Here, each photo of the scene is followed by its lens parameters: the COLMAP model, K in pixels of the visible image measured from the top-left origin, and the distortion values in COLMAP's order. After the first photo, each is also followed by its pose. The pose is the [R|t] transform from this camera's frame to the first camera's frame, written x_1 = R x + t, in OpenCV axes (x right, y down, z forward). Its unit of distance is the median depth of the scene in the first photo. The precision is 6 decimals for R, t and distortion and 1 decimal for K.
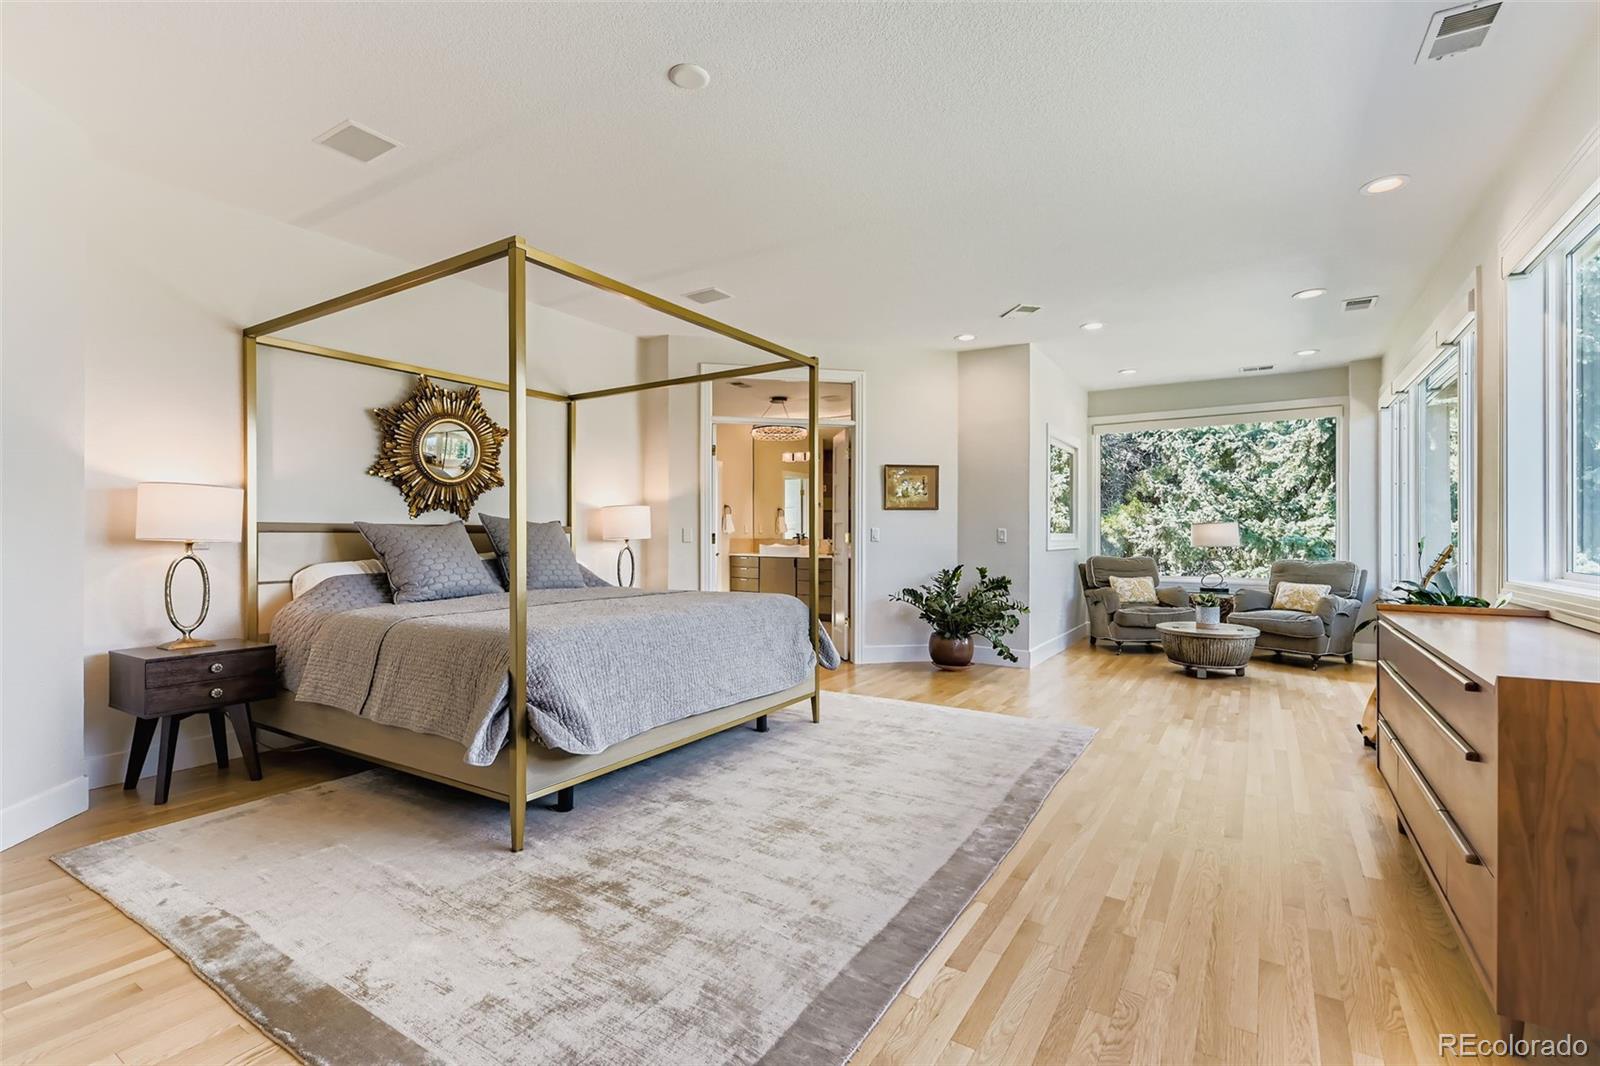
lens RADIAL K [[712.6, 0, 814.9], [0, 712.6, 532.2], [0, 0, 1]] dist [0.011429, -0.001465]
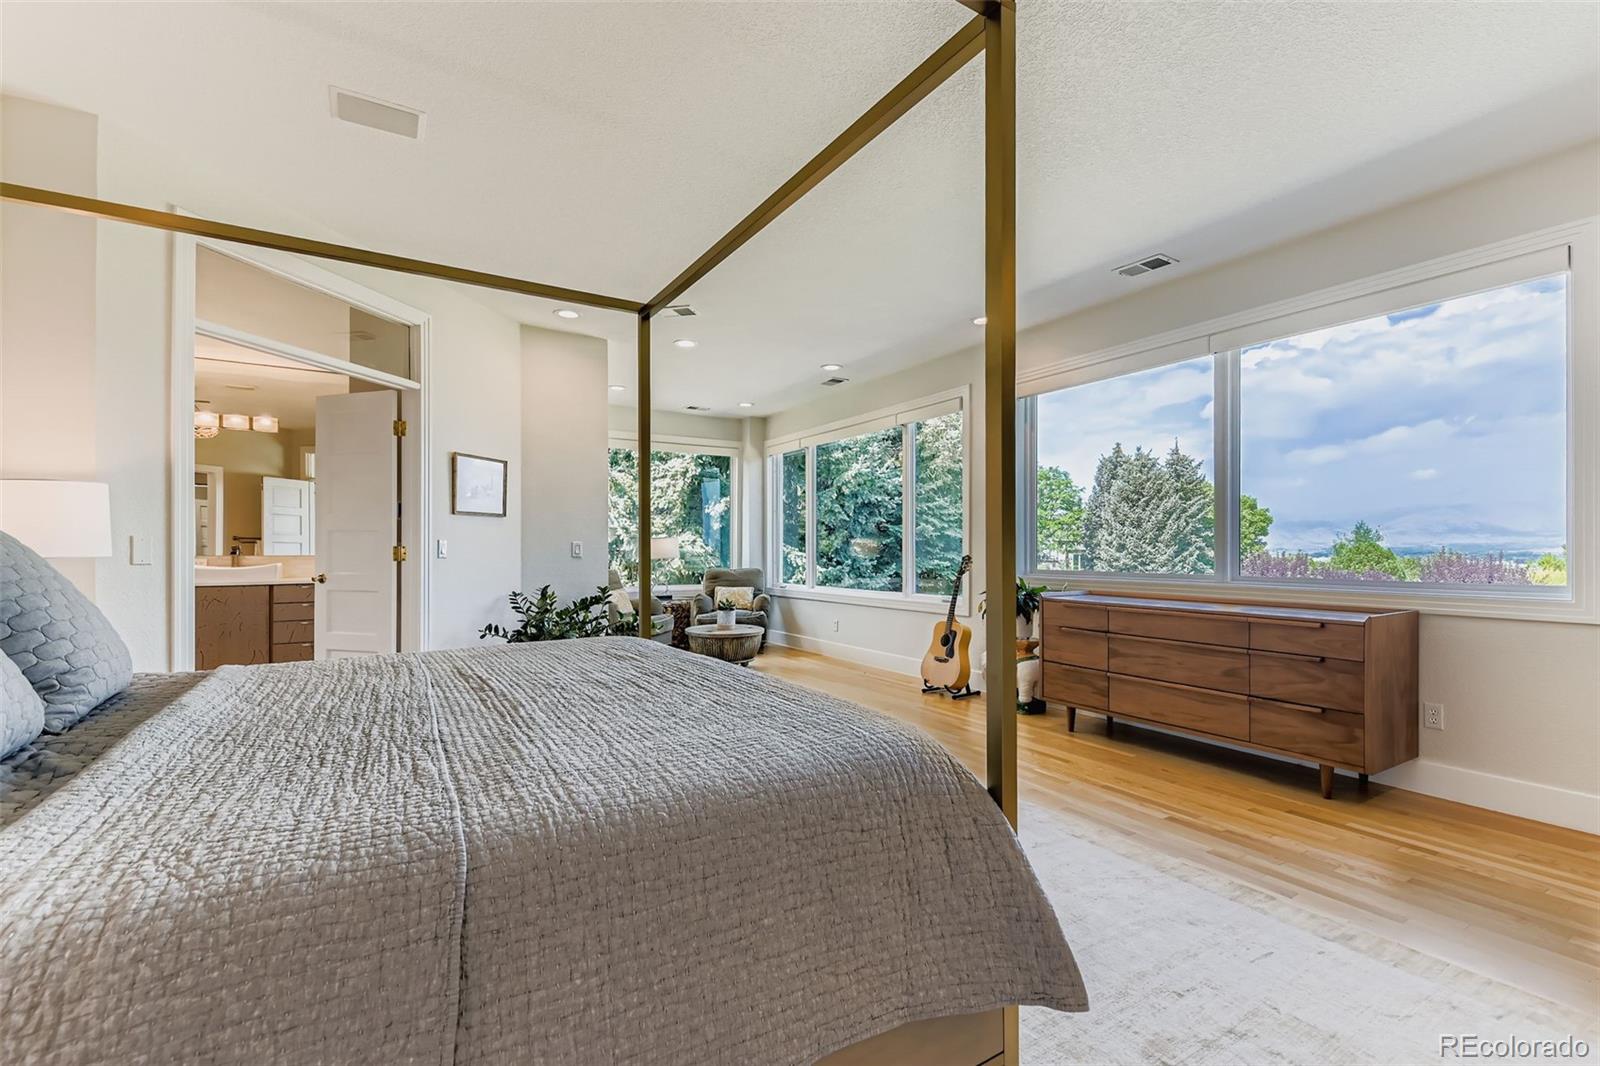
lens RADIAL K [[695.5, 0, 804.3], [0, 695.5, 539.8], [0, 0, 1]] dist [-0.003647, -0.000166]
pose [[0.458984, -0.003529, 0.888437, -0.409350], [0.005956, 0.999982, 0.000896, -0.012464], [-0.888424, 0.004880, 0.458997, 0.374510]]
